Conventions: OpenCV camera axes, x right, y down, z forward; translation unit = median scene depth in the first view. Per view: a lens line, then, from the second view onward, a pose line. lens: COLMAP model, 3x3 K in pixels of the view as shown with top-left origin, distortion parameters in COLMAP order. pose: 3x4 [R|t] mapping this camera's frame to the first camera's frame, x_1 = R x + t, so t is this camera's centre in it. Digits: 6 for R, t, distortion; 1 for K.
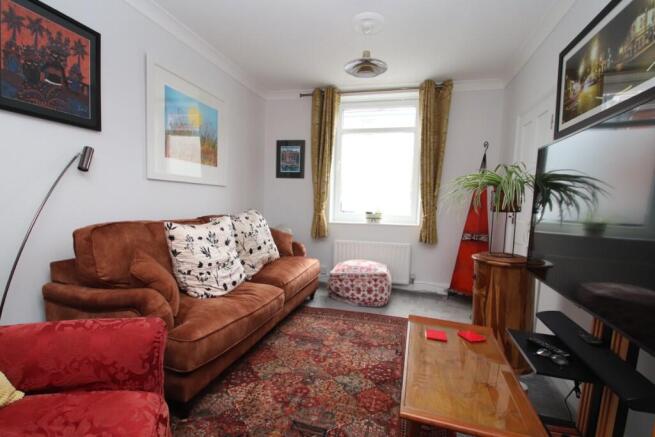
lens RADIAL K [[307.5, 0, 327.1], [0, 307.5, 226.7], [0, 0, 1]] dist [0.028200, -0.024691]
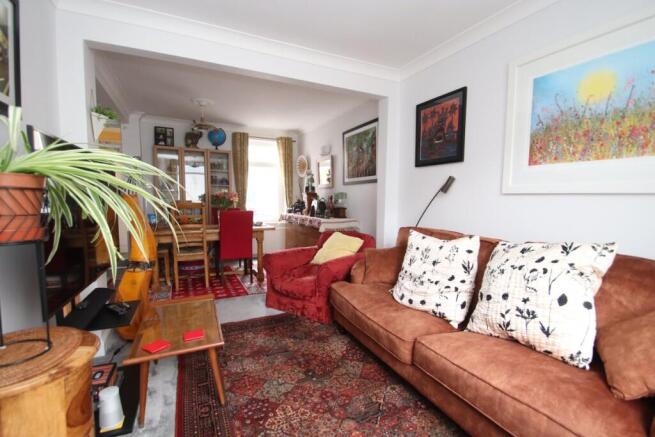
lens RADIAL K [[307.5, 0, 327.1], [0, 307.5, 226.7], [0, 0, 1]] dist [0.028200, -0.024691]
pose [[-0.763852, 0.027094, -0.644823, 0.460717], [-0.085837, 0.985977, 0.143110, -0.144783], [0.639658, 0.164664, -0.750815, 1.383559]]
